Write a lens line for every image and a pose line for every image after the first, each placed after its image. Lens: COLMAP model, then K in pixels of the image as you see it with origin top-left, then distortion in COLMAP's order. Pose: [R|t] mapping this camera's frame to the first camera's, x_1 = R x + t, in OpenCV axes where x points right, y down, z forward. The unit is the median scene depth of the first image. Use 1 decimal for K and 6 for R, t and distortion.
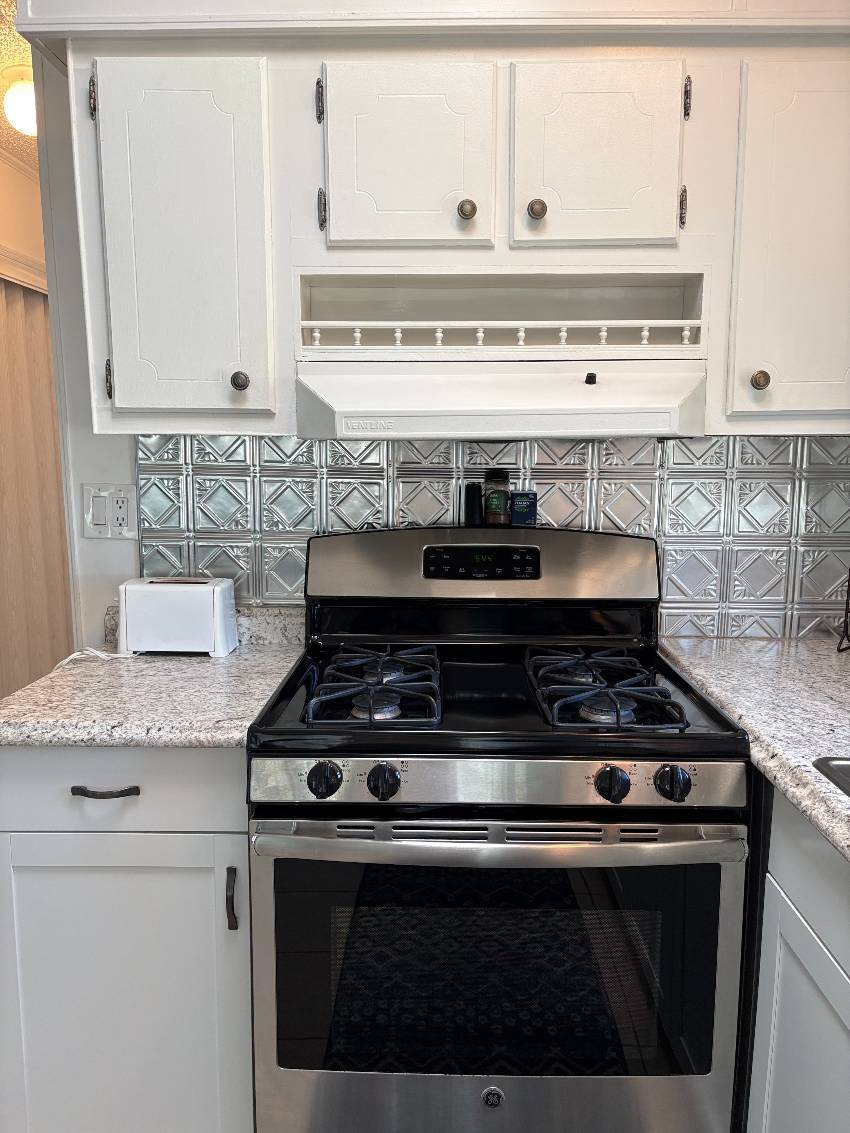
lens RADIAL K [[878.9, 0, 425.0], [0, 878.9, 566.5], [0, 0, 1]] dist [0.053706, -0.063740]
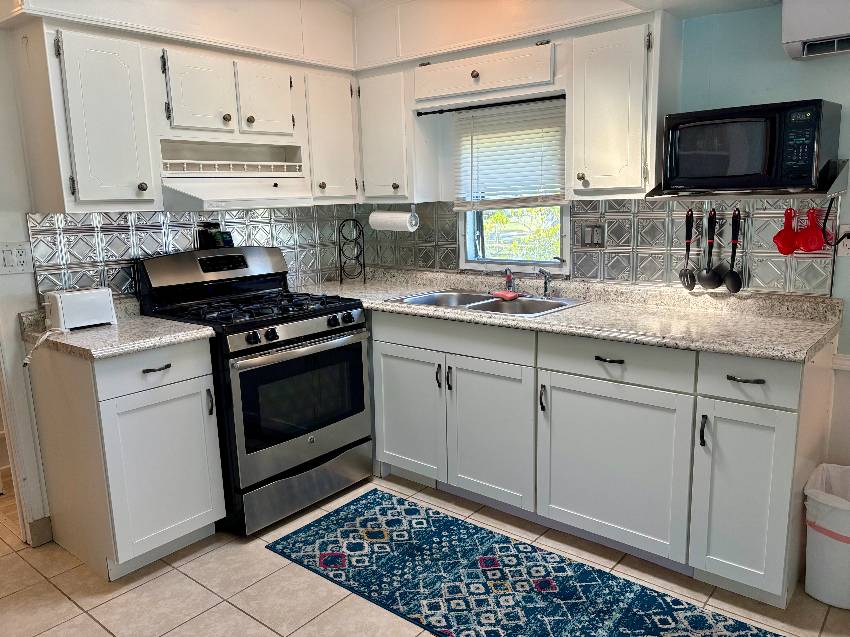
lens RADIAL K [[659.4, 0, 425.0], [0, 659.4, 318.5], [0, 0, 1]] dist [0.053706, -0.063740]
pose [[0.624799, -0.162418, 0.763706, -1.087964], [0.134263, 0.985904, 0.099831, 0.040322], [-0.769155, 0.040163, 0.637799, -0.574156]]
